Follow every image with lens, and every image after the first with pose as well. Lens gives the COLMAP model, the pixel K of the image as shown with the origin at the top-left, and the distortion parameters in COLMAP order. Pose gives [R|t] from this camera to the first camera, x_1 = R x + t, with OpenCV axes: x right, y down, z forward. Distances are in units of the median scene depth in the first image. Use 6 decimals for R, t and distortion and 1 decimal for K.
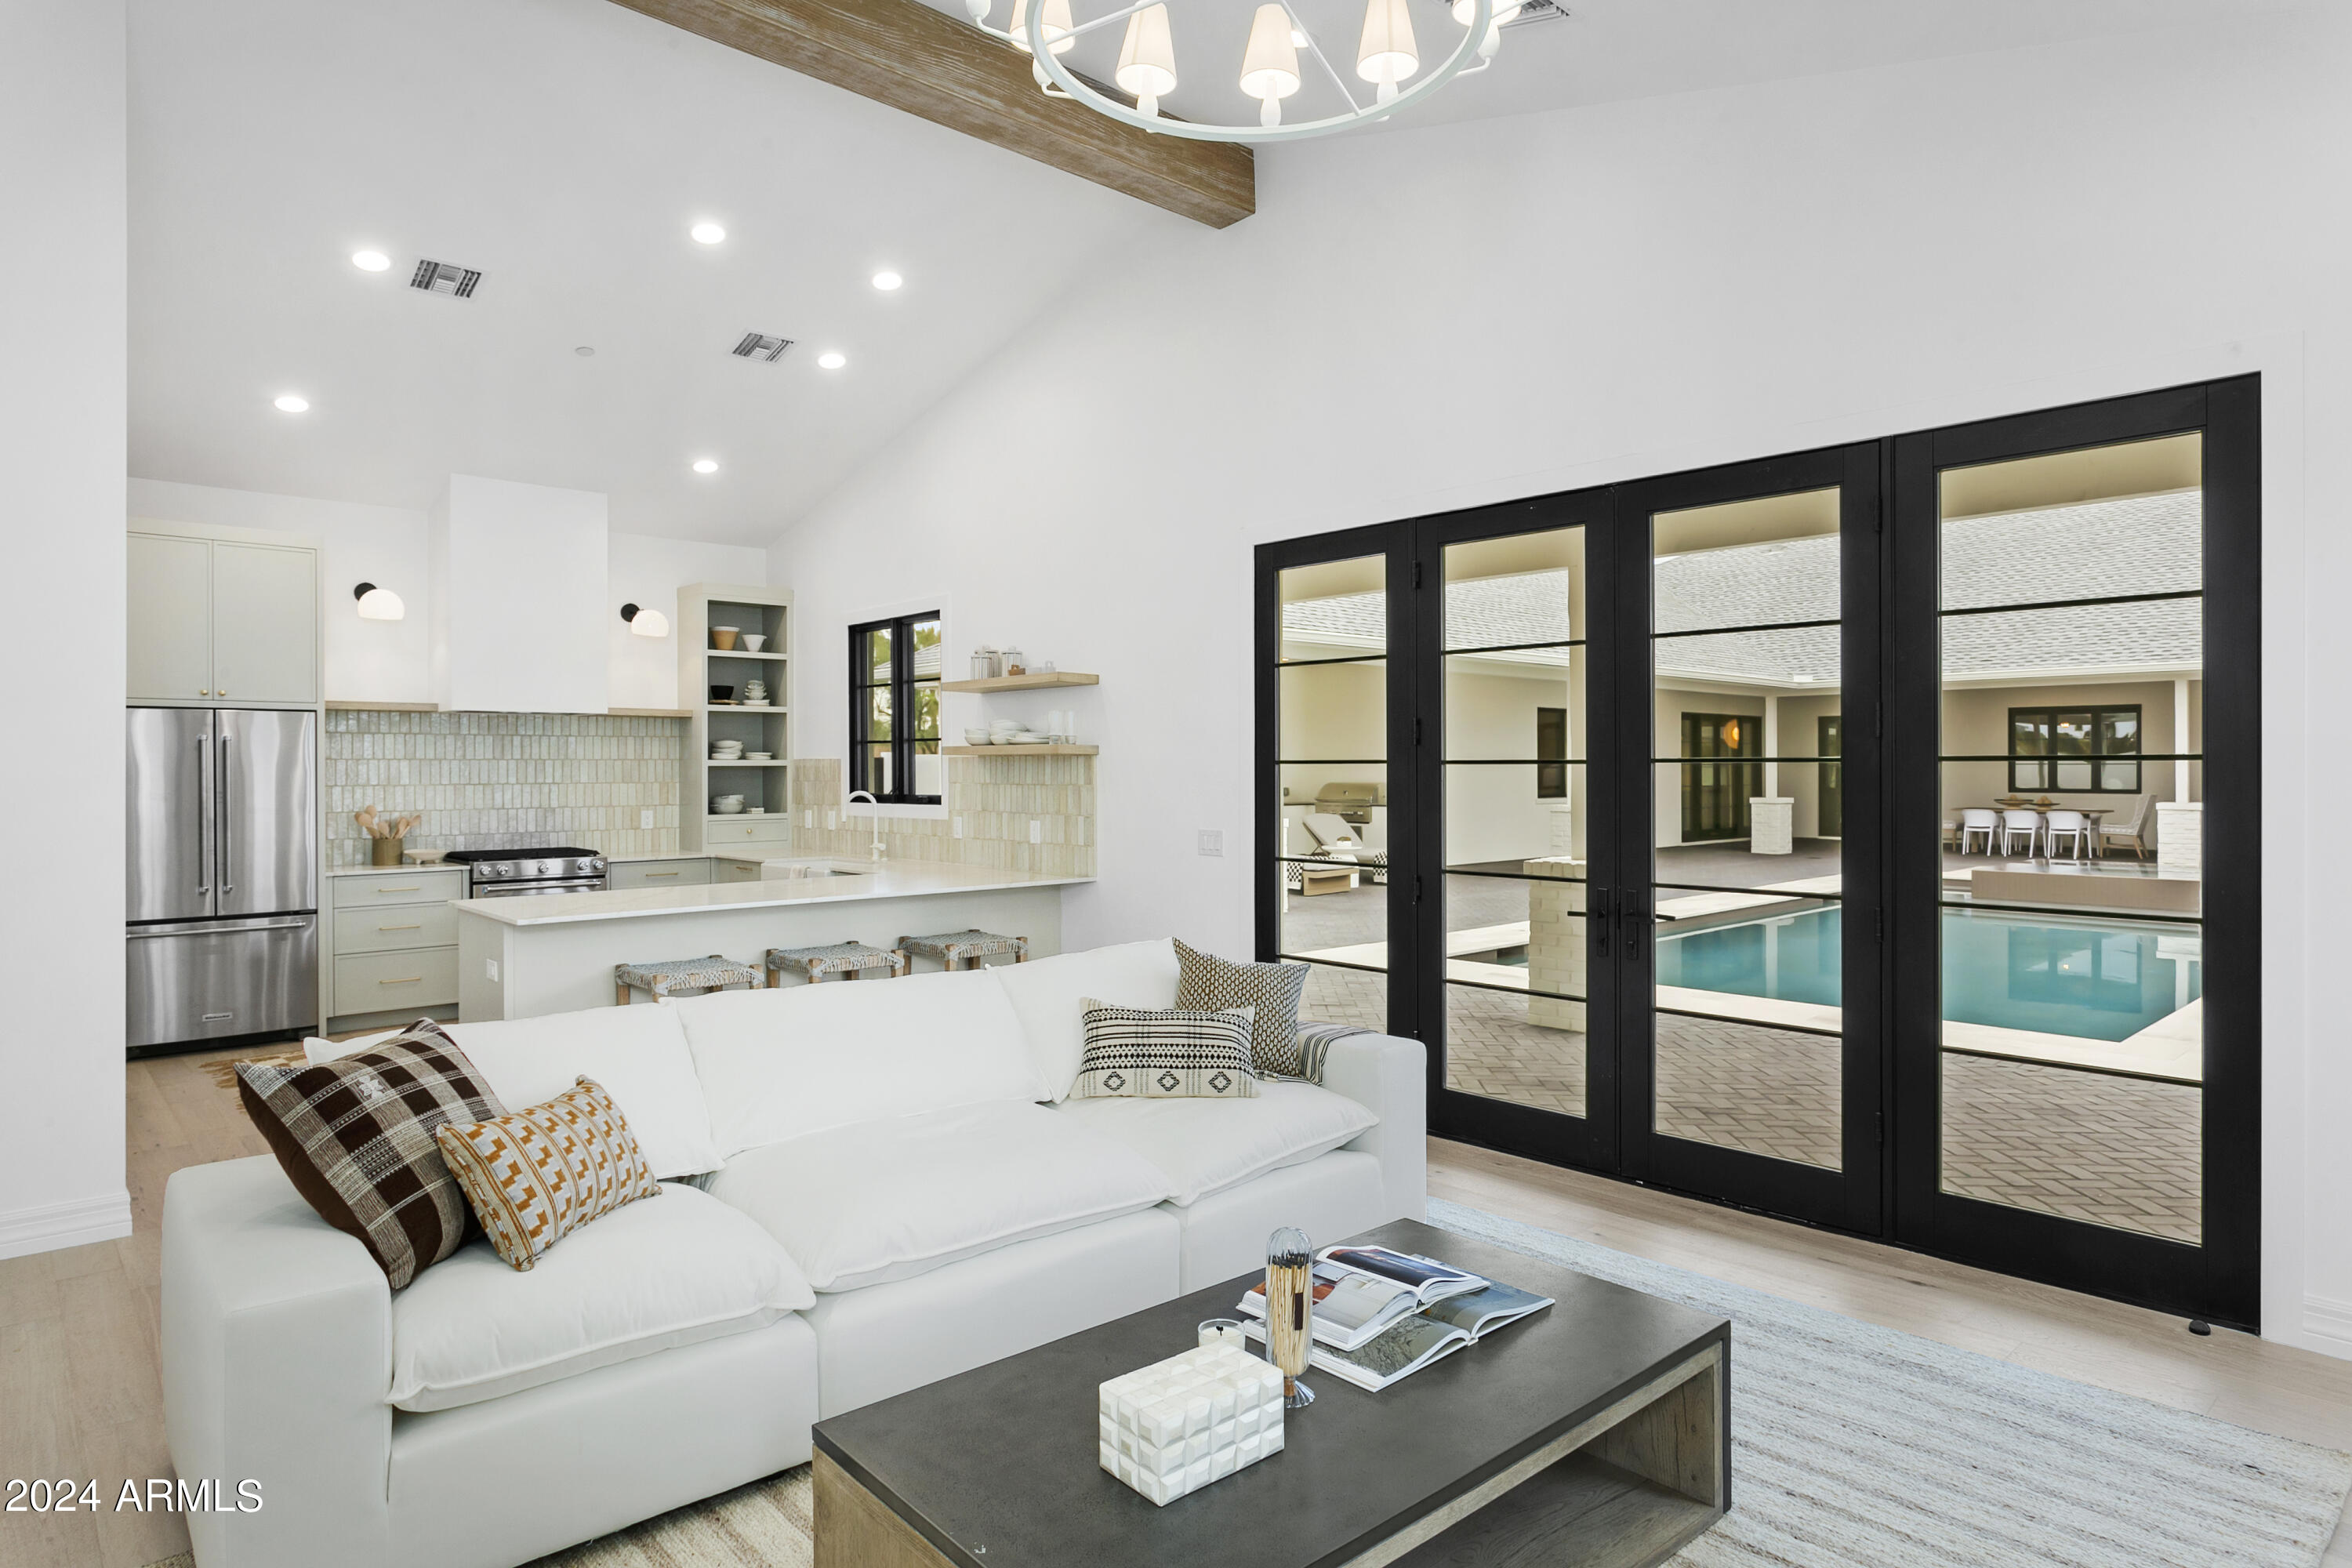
lens RADIAL K [[1327.1, 0, 1163.0], [0, 1327.1, 766.5], [0, 0, 1]] dist [0.004961, 0.002913]
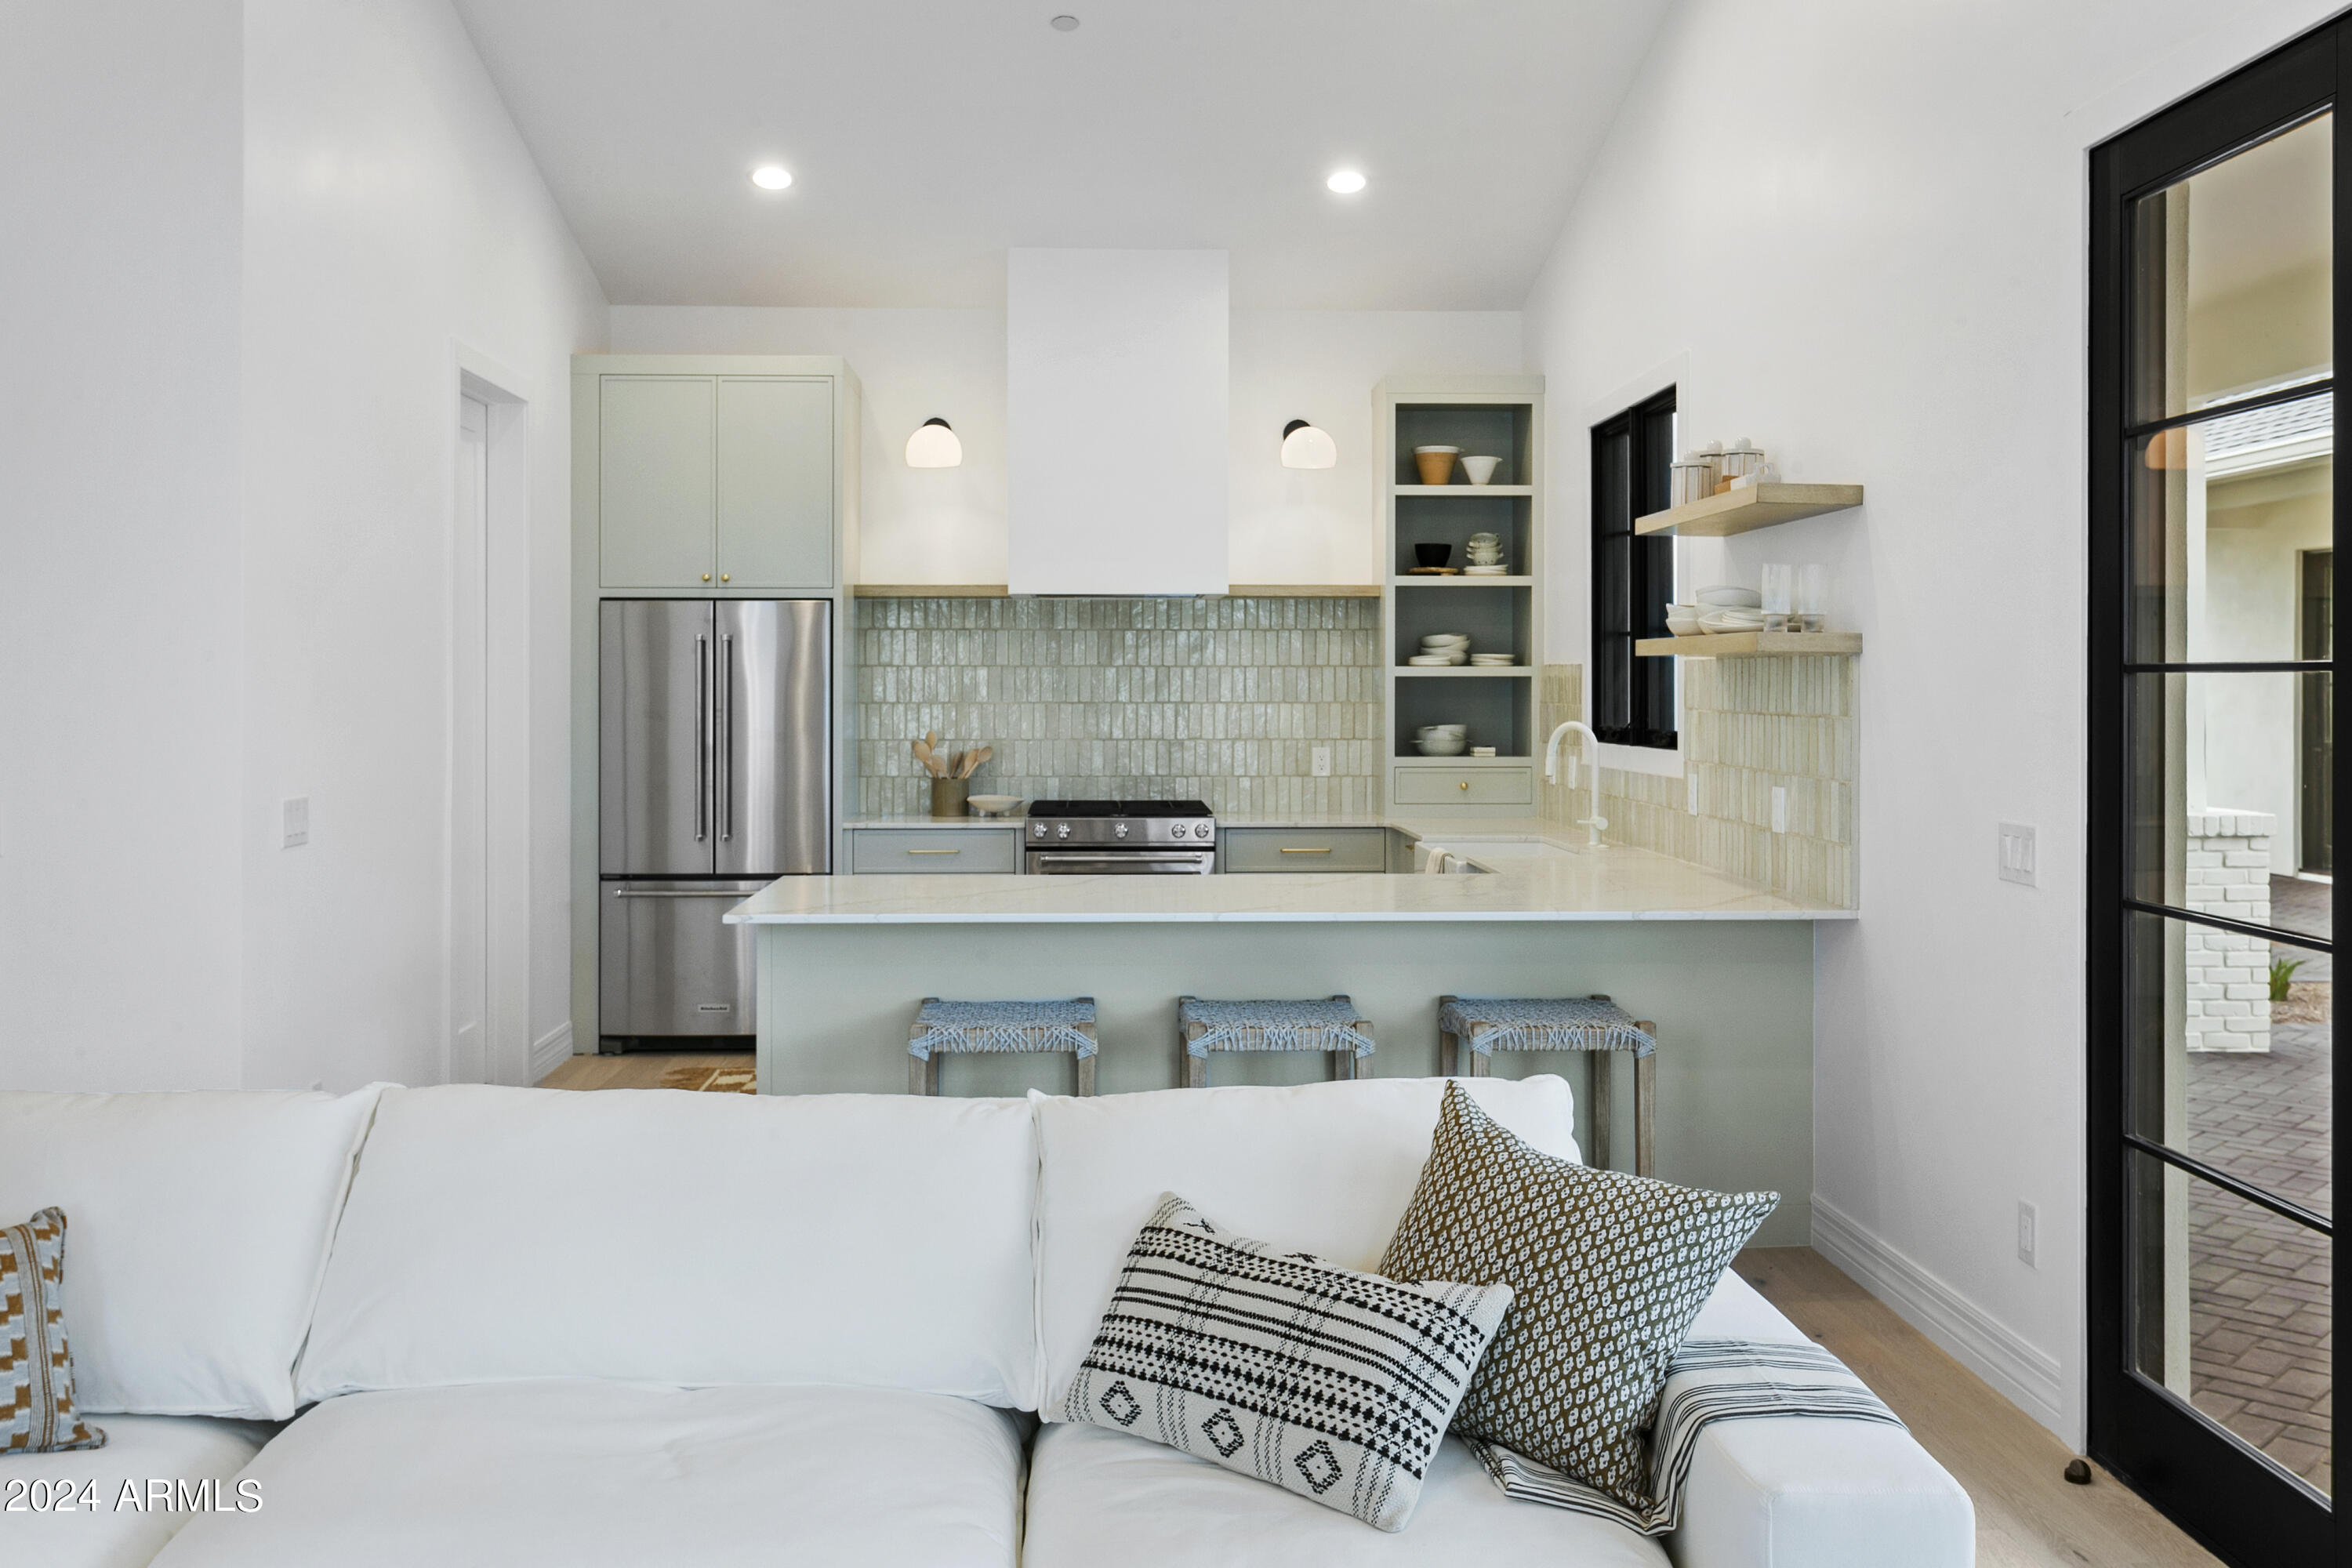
lens RADIAL K [[2021.8, 0, 1186.9], [0, 2021.8, 700.5], [0, 0, 1]] dist [0.002020, -0.010575]
pose [[0.768631, 0.008733, -0.639633, 0.187477], [-0.001504, 0.999929, 0.011845, -0.000197], [0.639691, -0.008142, 0.768589, 0.237539]]
